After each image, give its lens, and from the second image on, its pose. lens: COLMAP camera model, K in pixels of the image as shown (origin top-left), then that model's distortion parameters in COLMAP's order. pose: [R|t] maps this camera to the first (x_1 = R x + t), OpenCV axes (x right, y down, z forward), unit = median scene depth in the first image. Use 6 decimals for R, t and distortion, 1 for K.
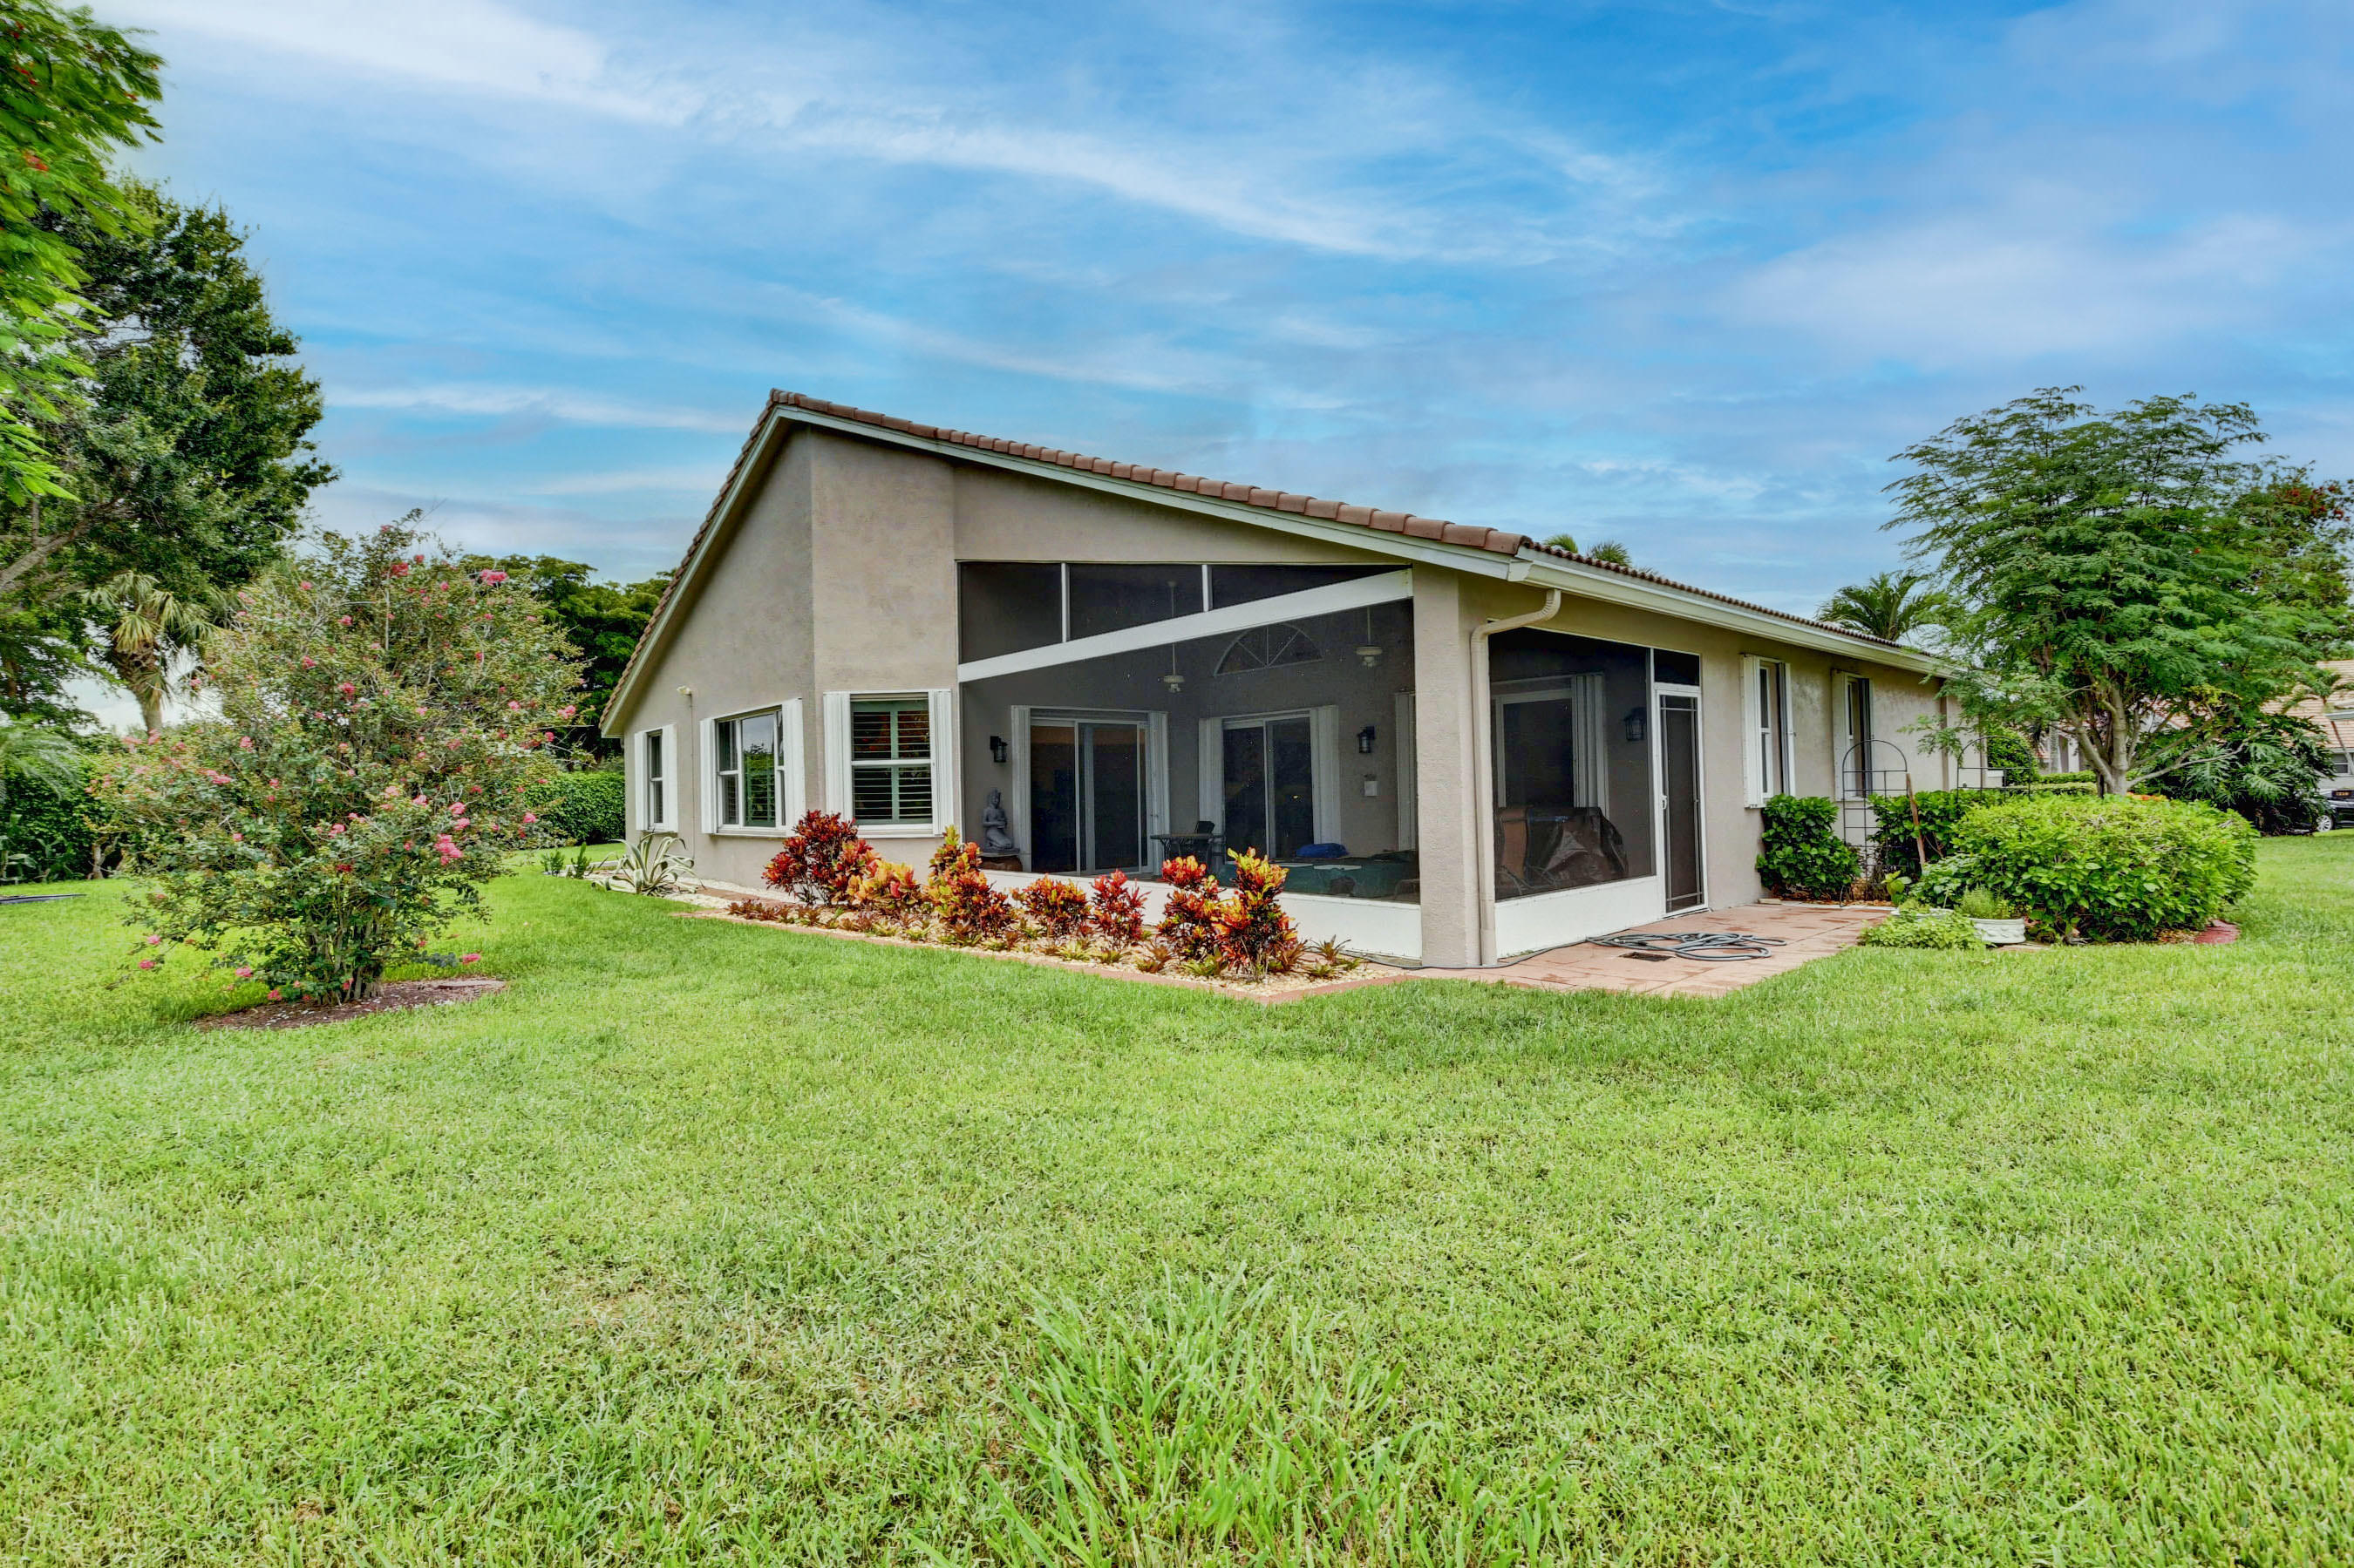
lens RADIAL K [[1009.5, 0, 1176.2], [0, 1009.5, 784.4], [0, 0, 1]] dist [-0.000950, -0.000096]
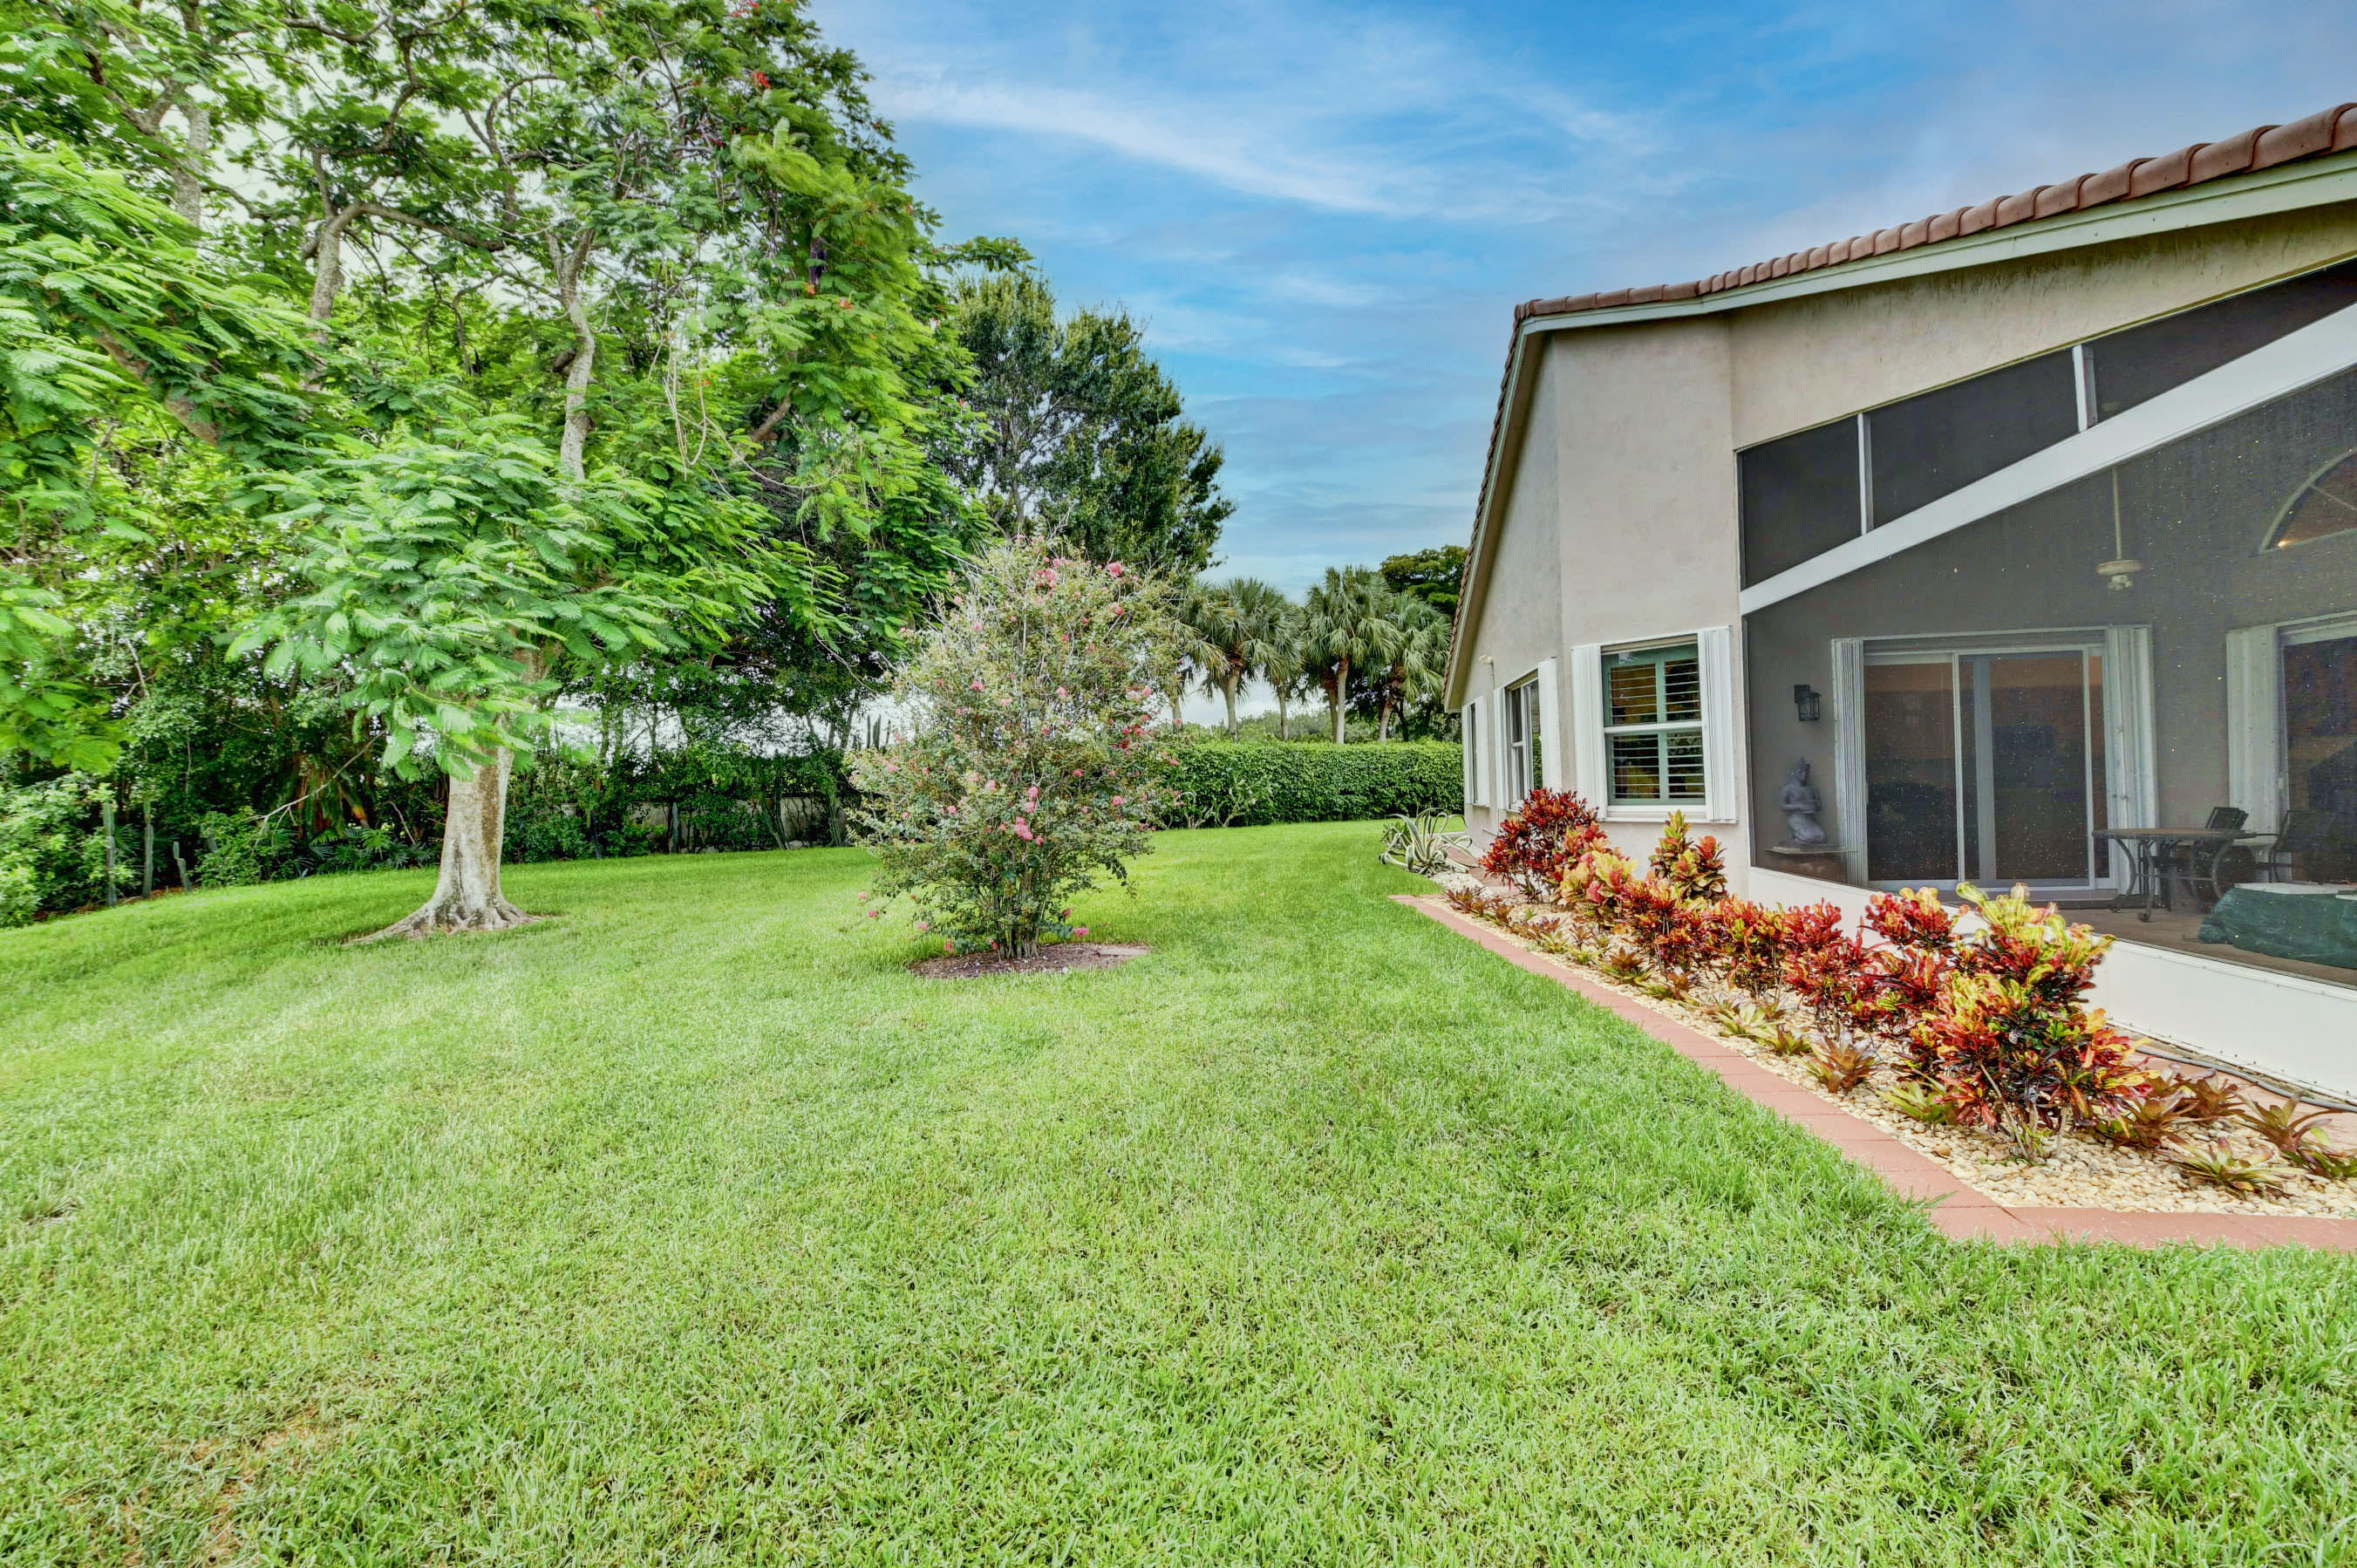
lens RADIAL K [[1033.9, 0, 1172.7], [0, 1033.9, 777.2], [0, 0, 1]] dist [0.015102, -0.027044]
pose [[0.649120, -0.002387, -0.760682, 0.091417], [0.020113, 0.999699, 0.014026, -0.001575], [0.760420, -0.024405, 0.648973, 0.184926]]
